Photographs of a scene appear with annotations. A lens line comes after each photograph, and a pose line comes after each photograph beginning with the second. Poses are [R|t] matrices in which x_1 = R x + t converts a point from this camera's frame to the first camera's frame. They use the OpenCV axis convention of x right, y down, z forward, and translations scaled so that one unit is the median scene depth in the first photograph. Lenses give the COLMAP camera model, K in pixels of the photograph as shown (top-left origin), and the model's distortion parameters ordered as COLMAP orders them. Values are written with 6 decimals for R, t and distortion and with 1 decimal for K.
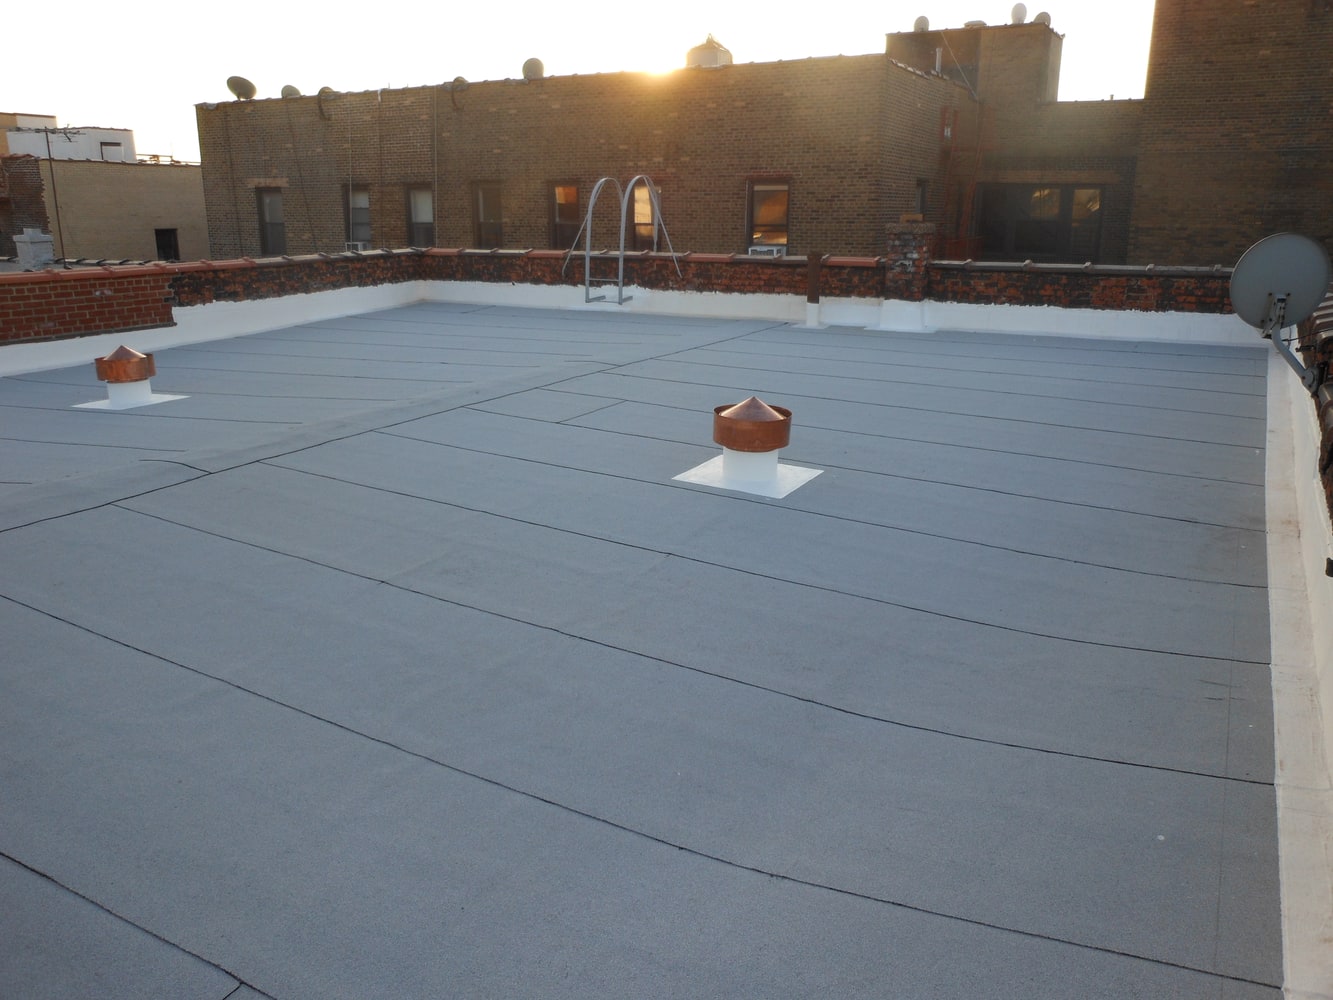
lens RADIAL K [[1043.8, 0, 666.5], [0, 1043.8, 500.0], [0, 0, 1]] dist [-0.000377, 0.005649]
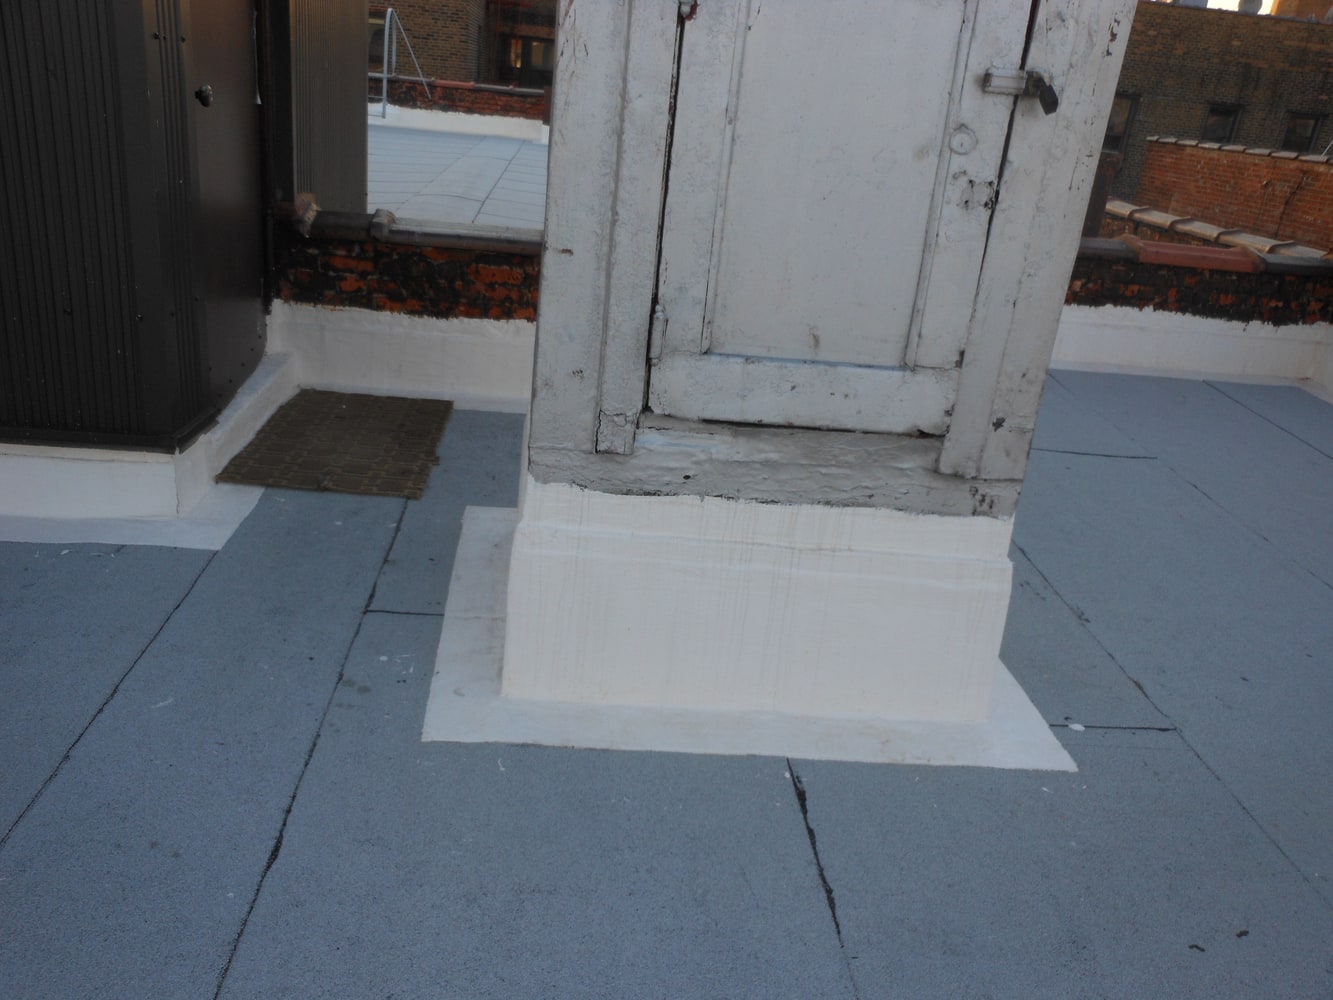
lens RADIAL K [[1056.0, 0, 672.8], [0, 1056.0, 483.8], [0, 0, 1]] dist [-0.021468, 0.022102]
pose [[0.832840, -0.122719, 0.539739, -0.479069], [0.056138, 0.988812, 0.138201, 0.083363], [-0.550660, -0.084800, 0.830411, -0.239313]]
